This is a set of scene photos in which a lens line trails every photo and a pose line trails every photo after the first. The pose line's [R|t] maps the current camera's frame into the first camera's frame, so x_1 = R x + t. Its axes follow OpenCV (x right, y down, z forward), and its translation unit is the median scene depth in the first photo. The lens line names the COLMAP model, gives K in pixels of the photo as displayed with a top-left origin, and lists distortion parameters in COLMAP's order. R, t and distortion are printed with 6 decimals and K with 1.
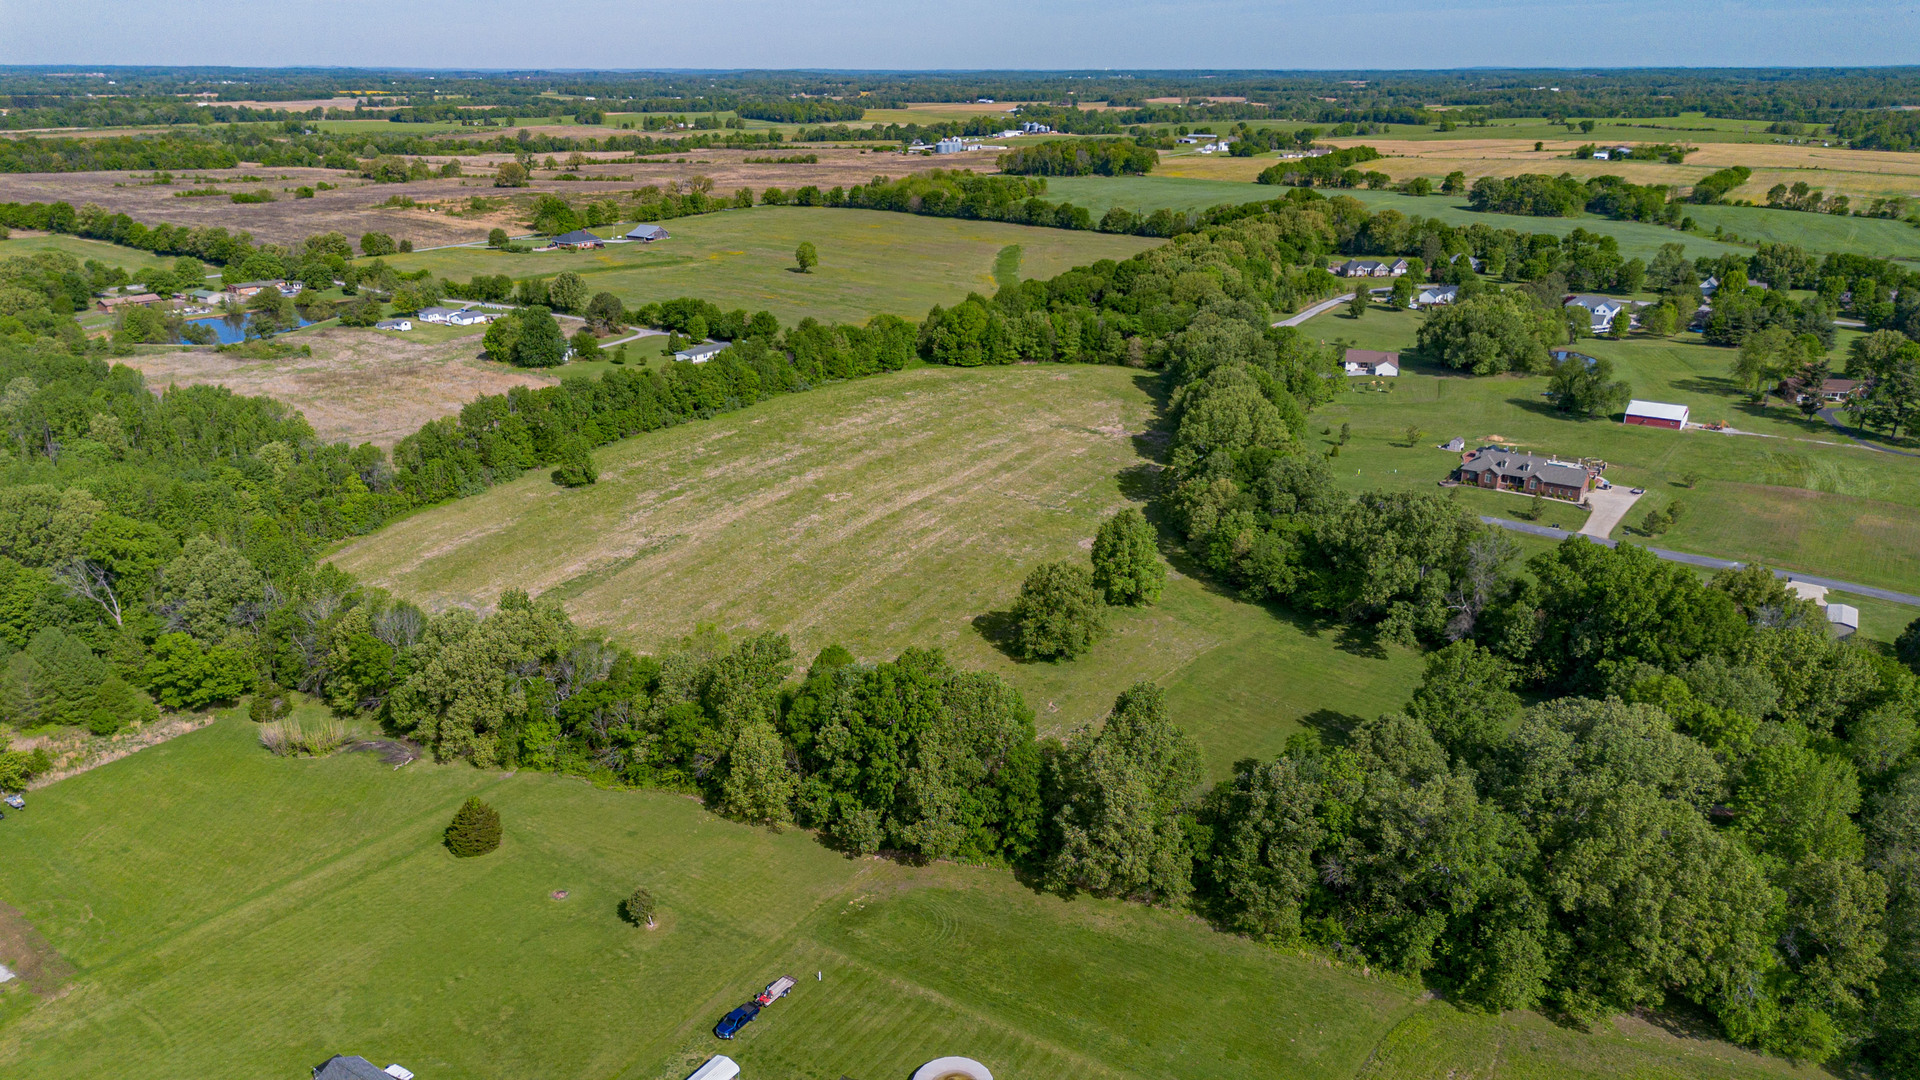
lens RADIAL K [[1401.7, 0, 950.9], [0, 1401.7, 538.8], [0, 0, 1]] dist [0.071400, -0.066955]
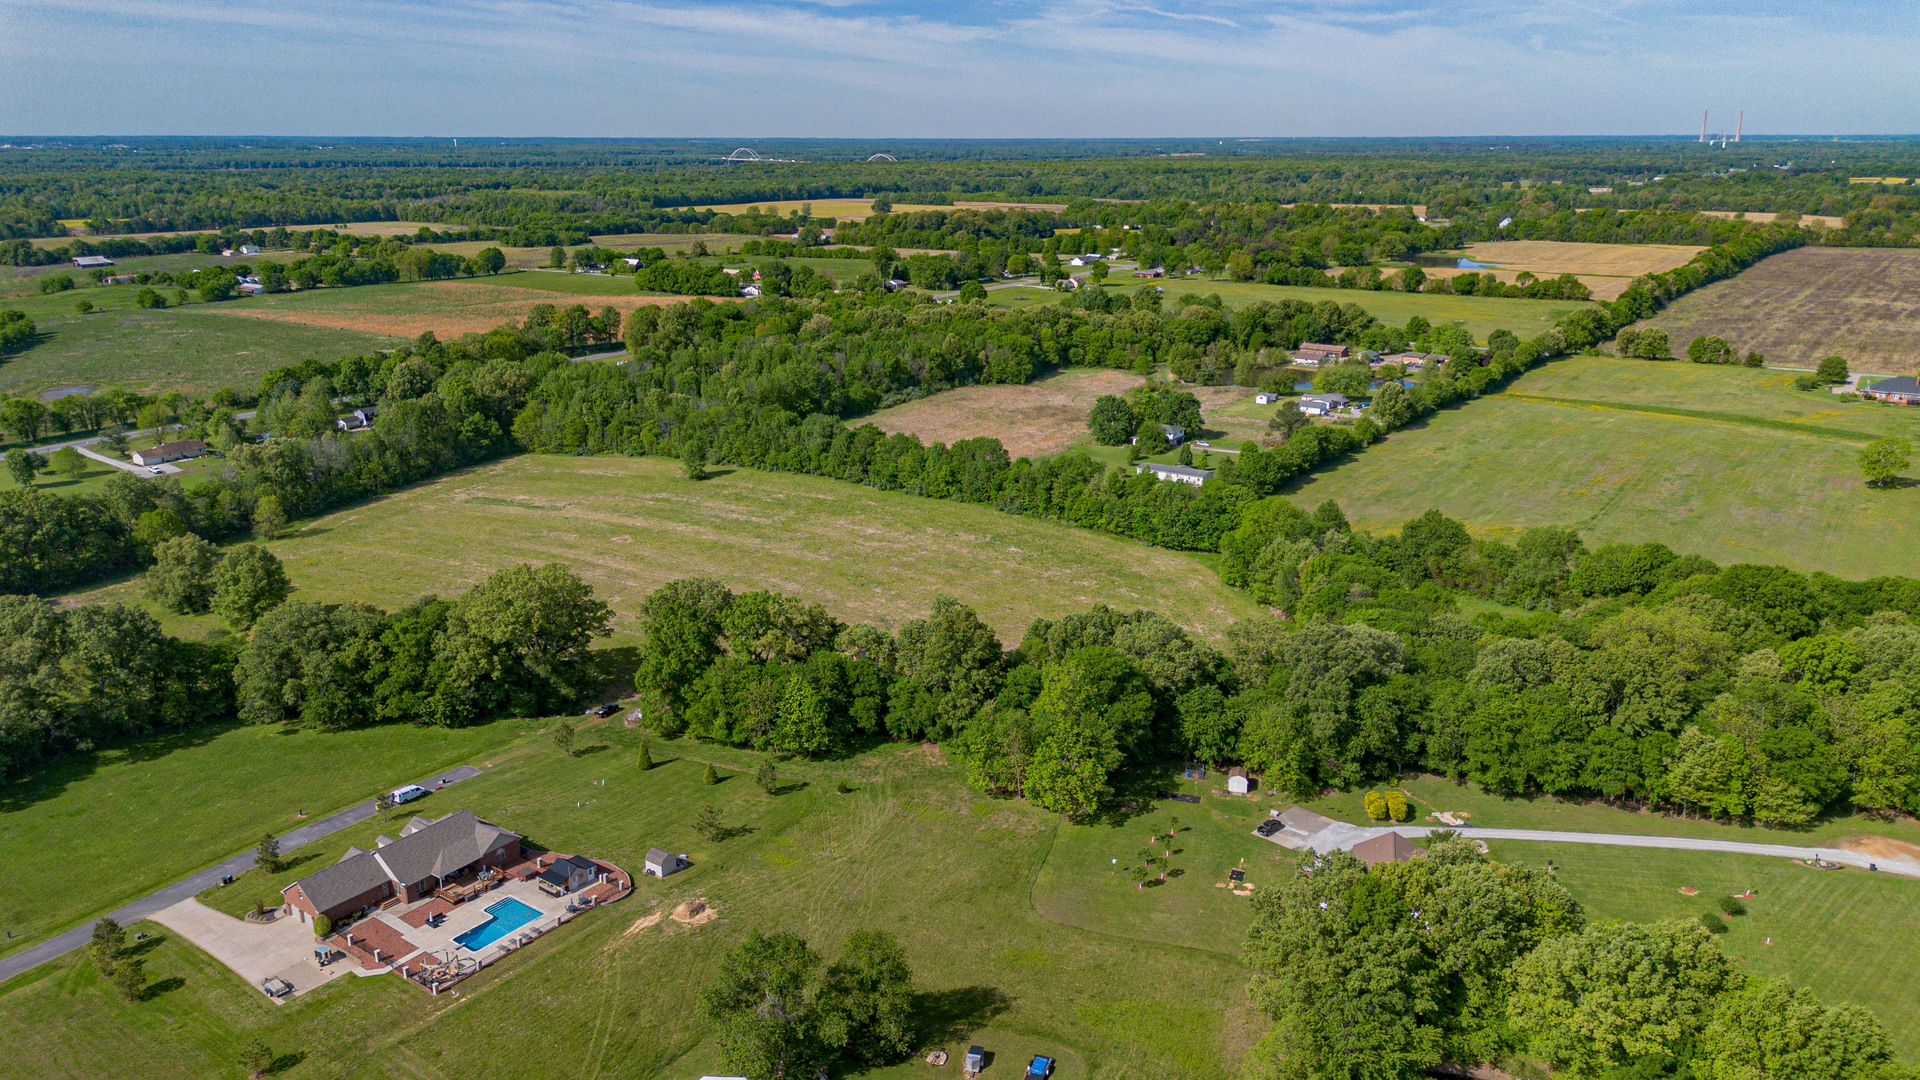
lens RADIAL K [[1401.7, 0, 950.9], [0, 1401.7, 538.8], [0, 0, 1]] dist [0.071400, -0.066955]
pose [[-0.036155, 0.275656, -0.960576, 0.453795], [-0.319541, 0.907554, 0.272468, -0.194420], [0.946882, 0.316794, 0.055271, 0.568688]]
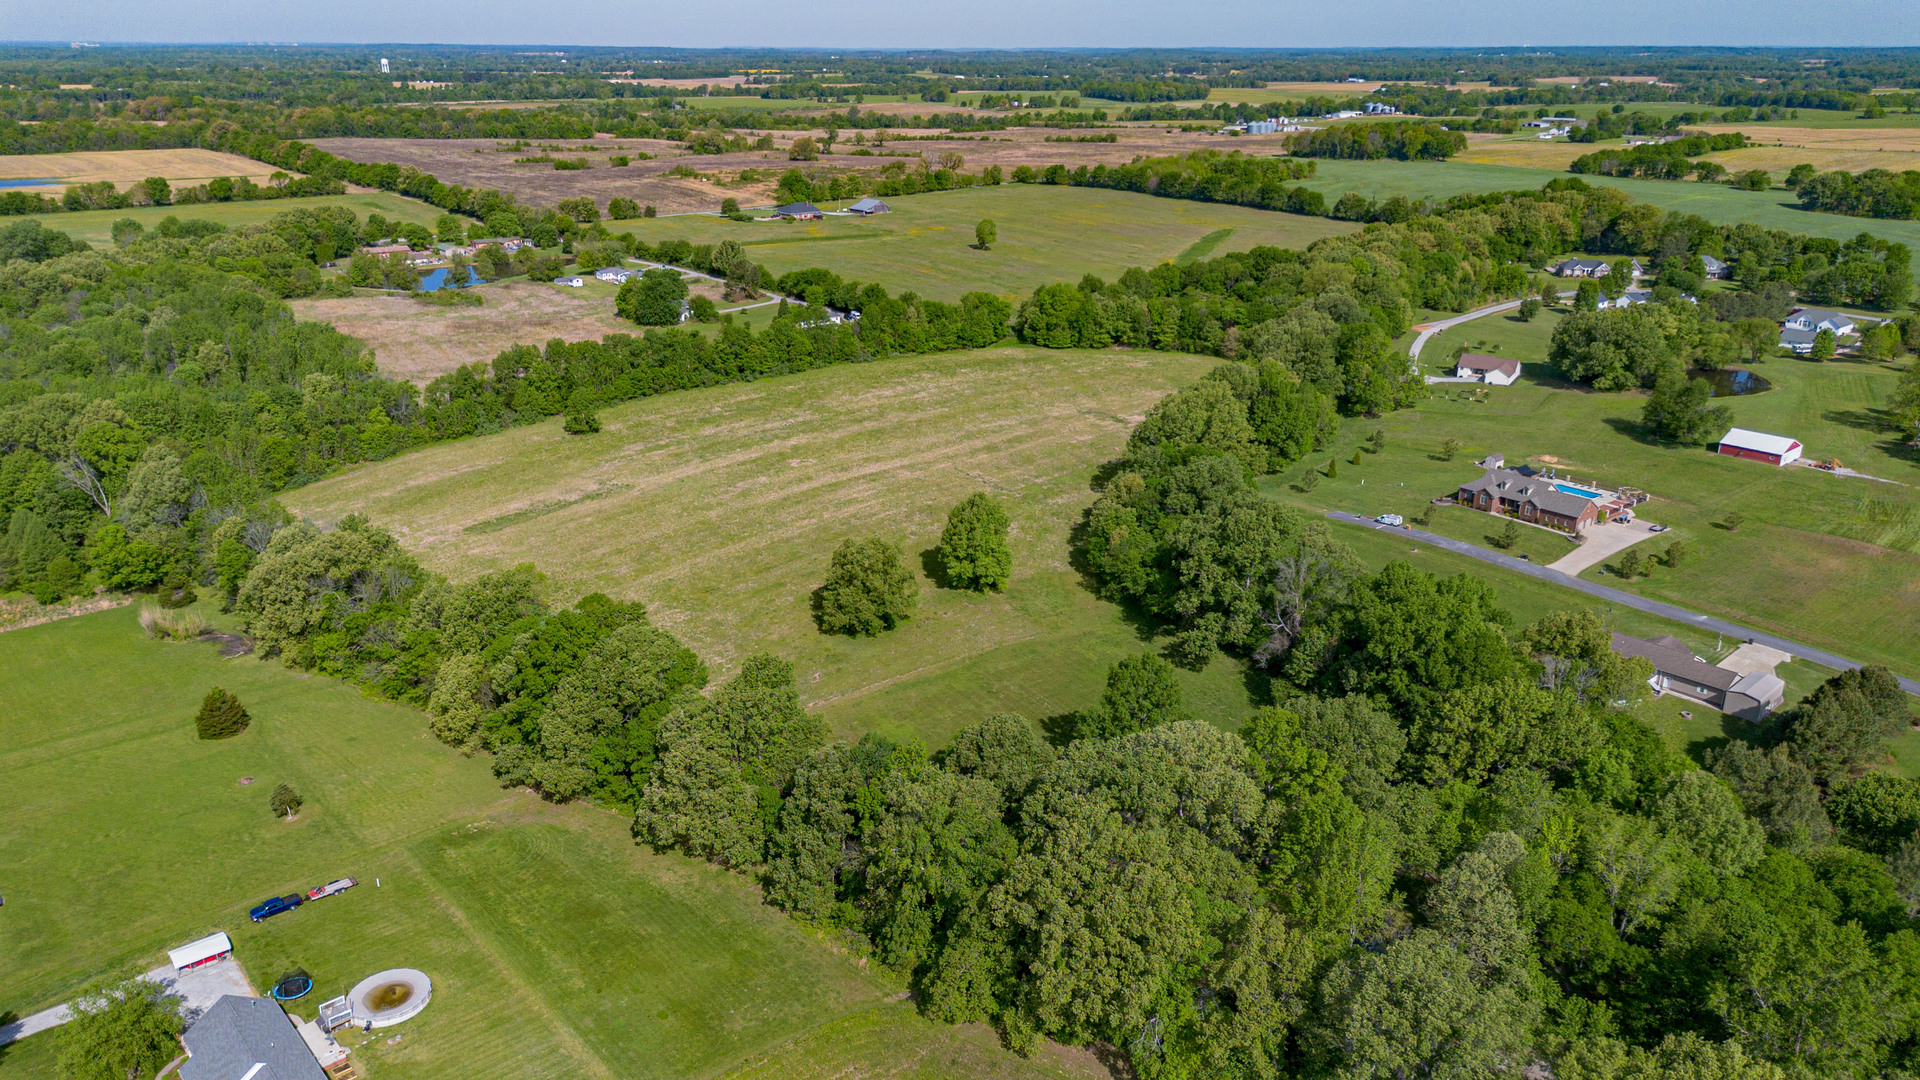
lens RADIAL K [[1401.7, 0, 950.9], [0, 1401.7, 538.8], [0, 0, 1]] dist [0.071400, -0.066955]
pose [[0.960986, 0.093543, -0.260300, 0.144456], [-0.090070, 0.995615, 0.025267, -0.004896], [0.261522, -0.000836, 0.965197, 0.015636]]
